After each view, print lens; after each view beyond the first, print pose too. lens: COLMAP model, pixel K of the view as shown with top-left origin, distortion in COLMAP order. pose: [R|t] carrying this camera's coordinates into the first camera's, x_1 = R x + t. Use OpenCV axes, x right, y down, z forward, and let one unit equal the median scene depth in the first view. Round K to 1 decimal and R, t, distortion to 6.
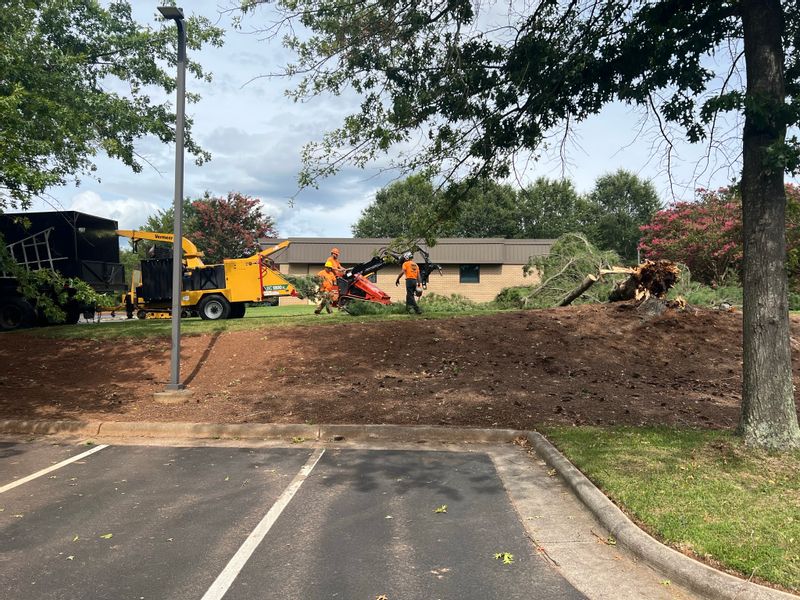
lens RADIAL K [[584.4, 0, 402.2], [0, 584.4, 300.6], [0, 0, 1]] dist [0.063996, -0.057752]
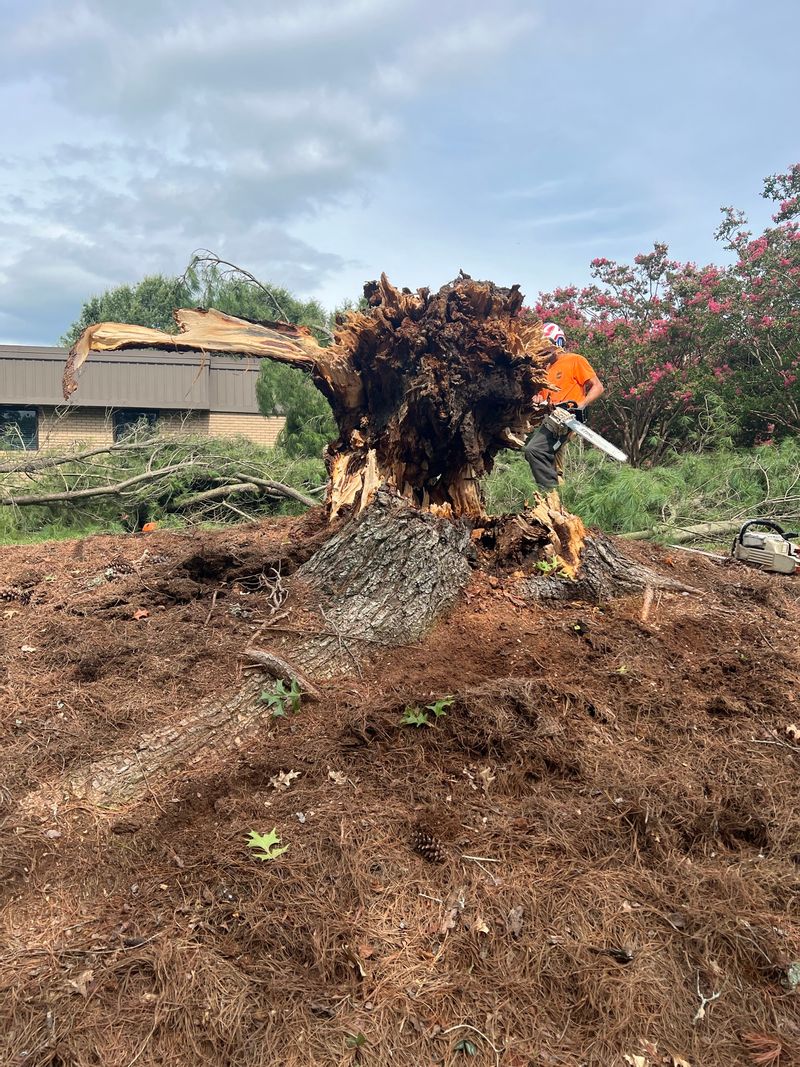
lens RADIAL K [[804.3, 0, 397.7], [0, 804.3, 536.9], [0, 0, 1]] dist [0.059387, -0.069945]
pose [[0.971117, -0.015417, 0.238105, 0.445814], [0.002105, 0.998425, 0.056063, -0.009777], [-0.238594, -0.053943, 0.969620, 0.942384]]
